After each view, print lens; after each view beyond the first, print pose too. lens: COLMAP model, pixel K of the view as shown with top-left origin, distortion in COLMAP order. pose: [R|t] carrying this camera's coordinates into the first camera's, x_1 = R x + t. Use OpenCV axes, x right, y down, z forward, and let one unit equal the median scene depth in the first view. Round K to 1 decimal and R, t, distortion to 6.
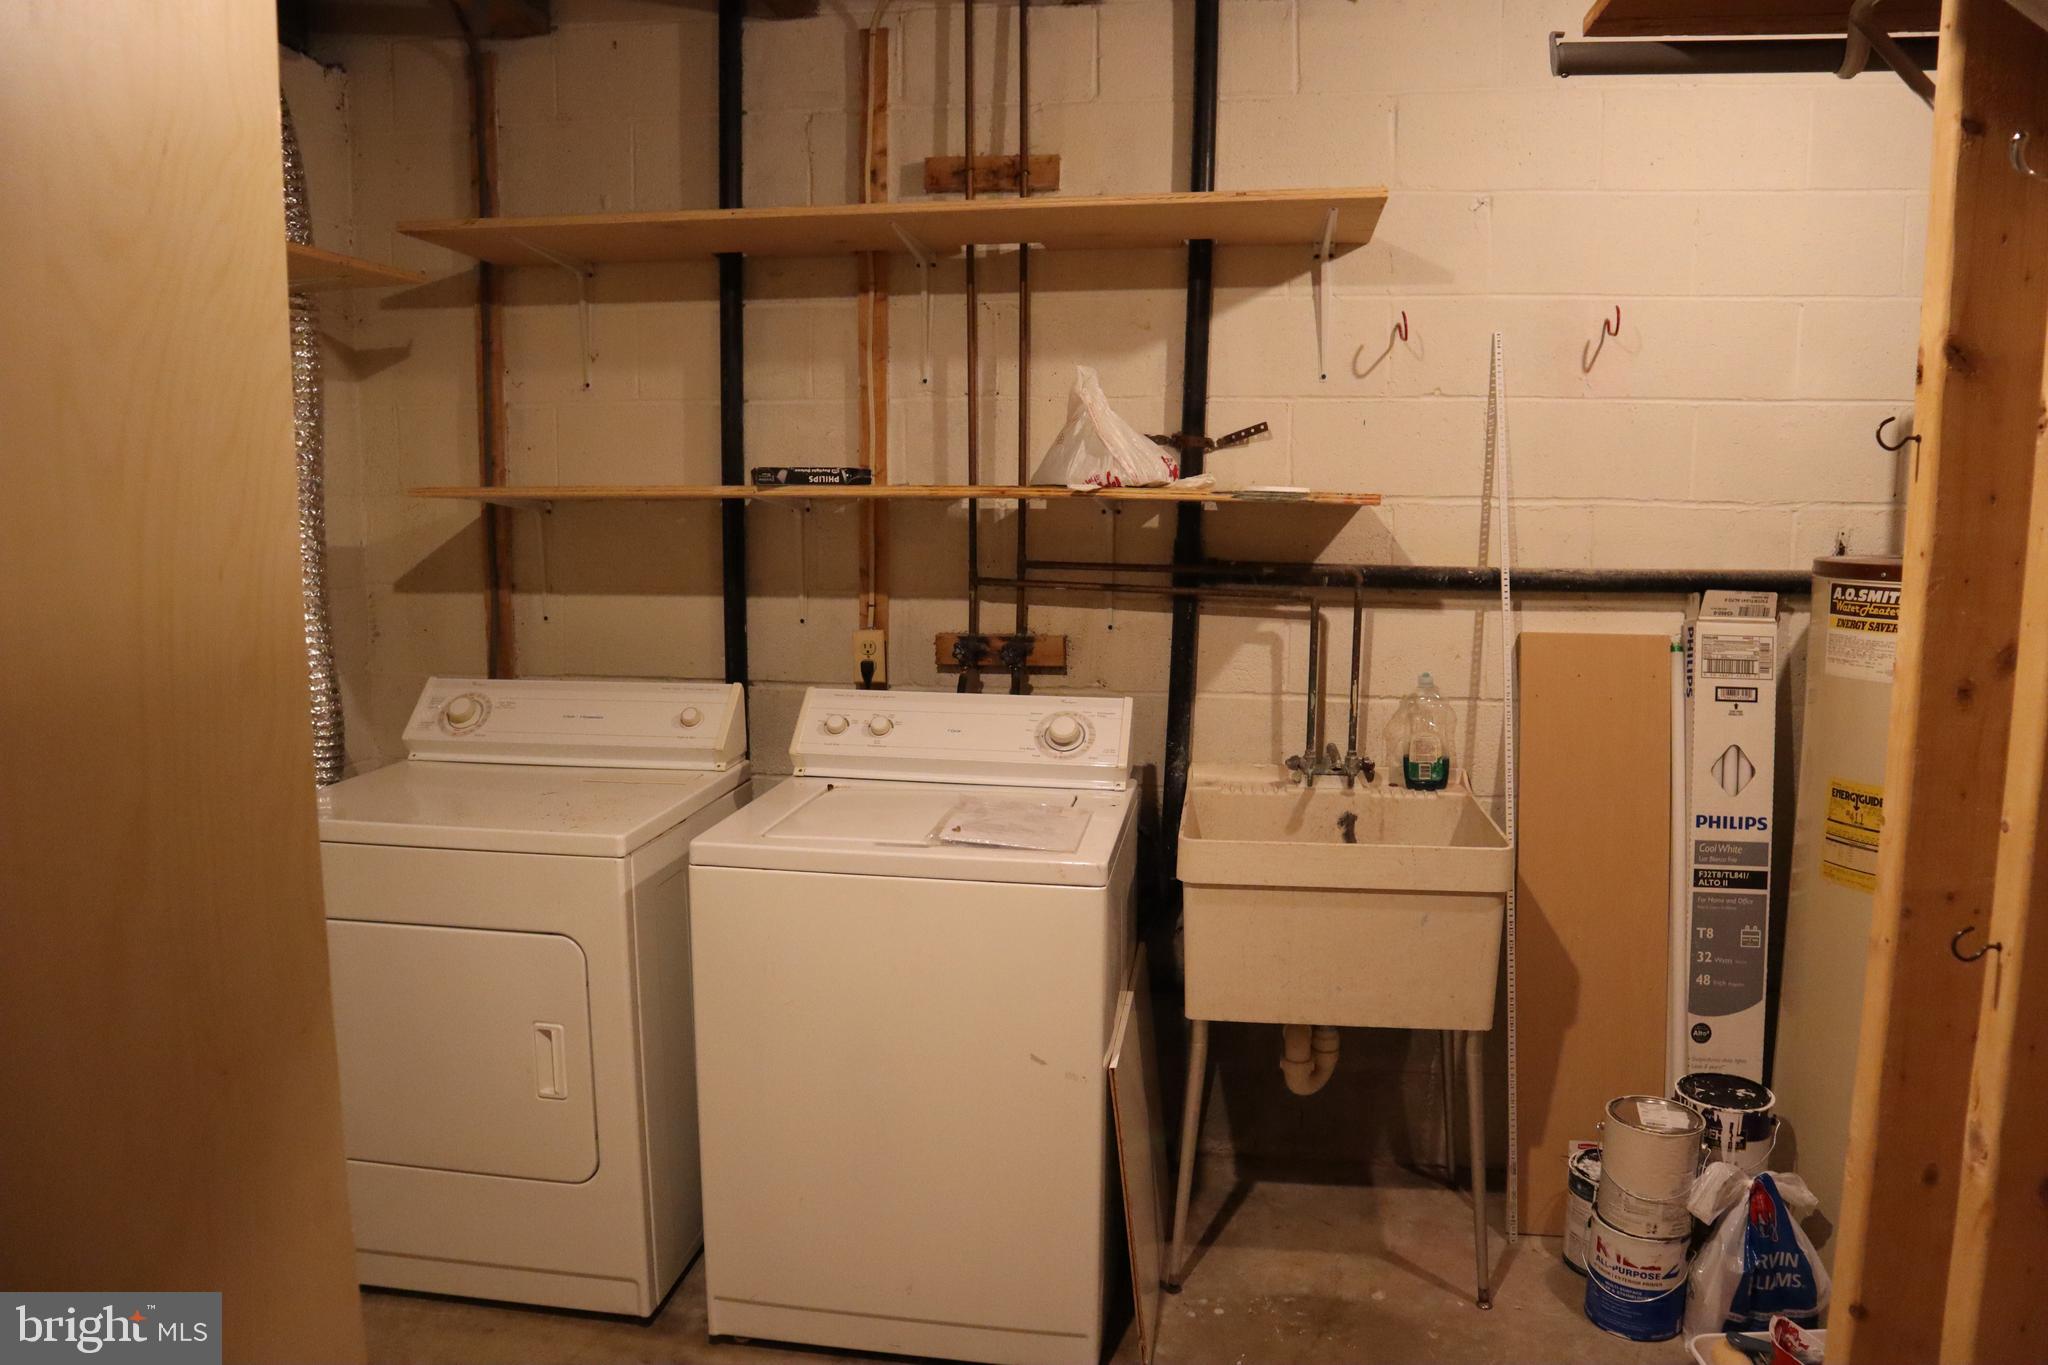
lens RADIAL K [[1388.7, 0, 1026.1], [0, 1388.7, 674.6], [0, 0, 1]] dist [-0.098454, 0.014217]
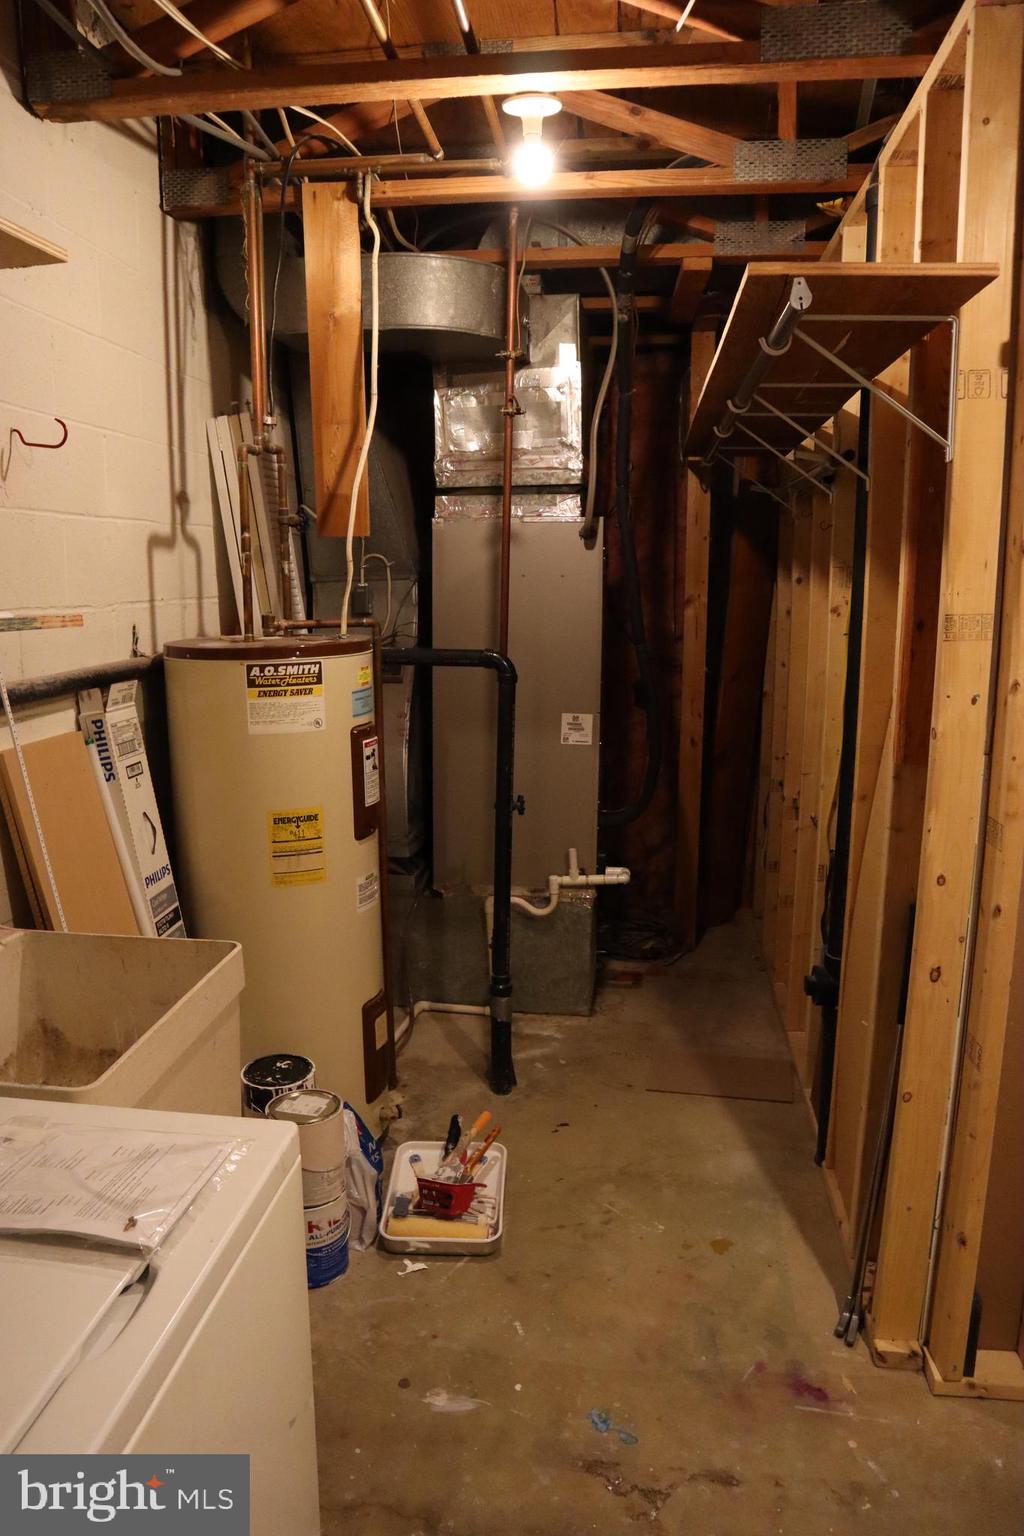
lens RADIAL K [[1041.5, 0, 509.2], [0, 1041.5, 772.8], [0, 0, 1]] dist [-0.098454, 0.014217]
pose [[-0.027362, -0.180499, 0.983195, -0.409478], [0.134663, 0.973932, 0.182546, -0.116860], [-0.990514, 0.137394, -0.002342, 0.785187]]
